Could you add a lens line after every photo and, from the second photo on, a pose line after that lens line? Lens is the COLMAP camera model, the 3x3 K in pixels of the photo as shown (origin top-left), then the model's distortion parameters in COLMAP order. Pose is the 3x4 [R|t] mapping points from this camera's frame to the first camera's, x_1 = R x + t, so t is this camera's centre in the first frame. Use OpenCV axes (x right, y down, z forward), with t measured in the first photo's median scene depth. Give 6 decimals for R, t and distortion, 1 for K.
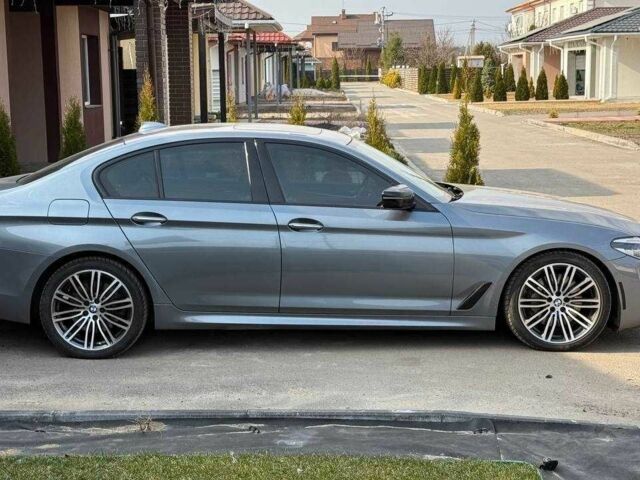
lens RADIAL K [[1140.8, 0, 320.0], [0, 1140.8, 240.0], [0, 0, 1]] dist [0.136457, -0.073404]
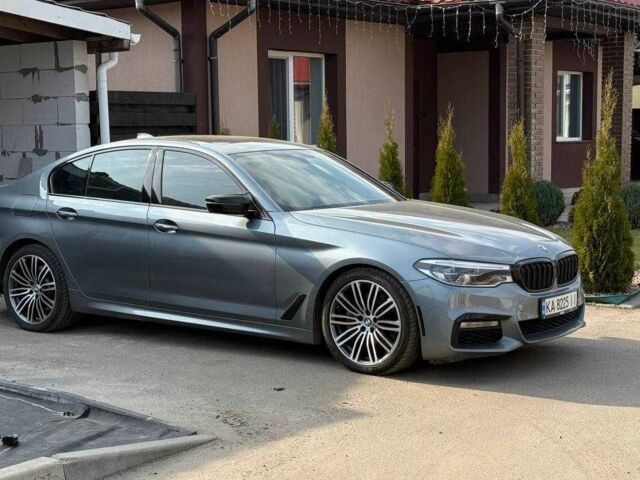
lens RADIAL K [[1140.8, 0, 320.0], [0, 1140.8, 240.0], [0, 0, 1]] dist [0.136457, -0.073404]
pose [[0.813511, 0.058039, -0.578645, 0.721834], [-0.079378, 0.996777, -0.011618, 0.000799], [0.576106, 0.055383, 0.815496, 0.202140]]
